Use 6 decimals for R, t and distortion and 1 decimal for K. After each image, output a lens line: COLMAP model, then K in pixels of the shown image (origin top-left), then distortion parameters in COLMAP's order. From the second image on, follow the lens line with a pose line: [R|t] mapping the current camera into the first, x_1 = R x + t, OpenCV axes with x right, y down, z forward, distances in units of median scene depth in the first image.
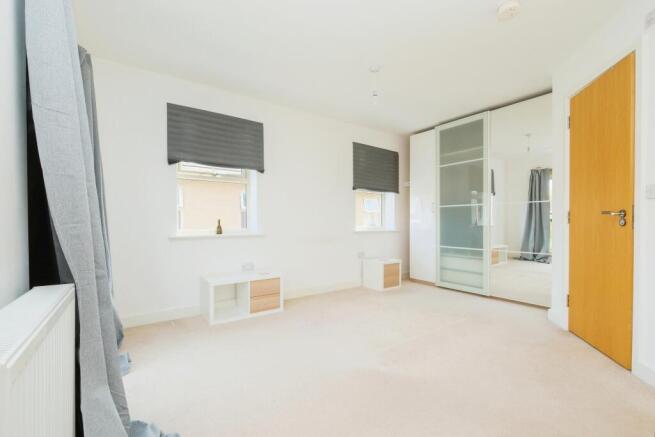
lens RADIAL K [[290.9, 0, 330.6], [0, 290.9, 223.6], [0, 0, 1]] dist [0.000565, 0.000053]
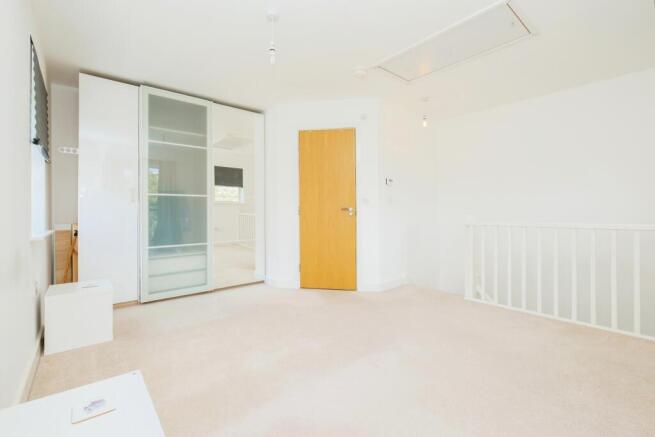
lens RADIAL K [[289.0, 0, 327.5], [0, 289.0, 211.3], [0, 0, 1]] dist [-0.001157, -0.000095]
pose [[-0.074418, 0.003353, 0.997222, -0.493180], [0.007282, 0.999970, -0.002818, -0.011498], [-0.997201, 0.007052, -0.074440, 0.737371]]
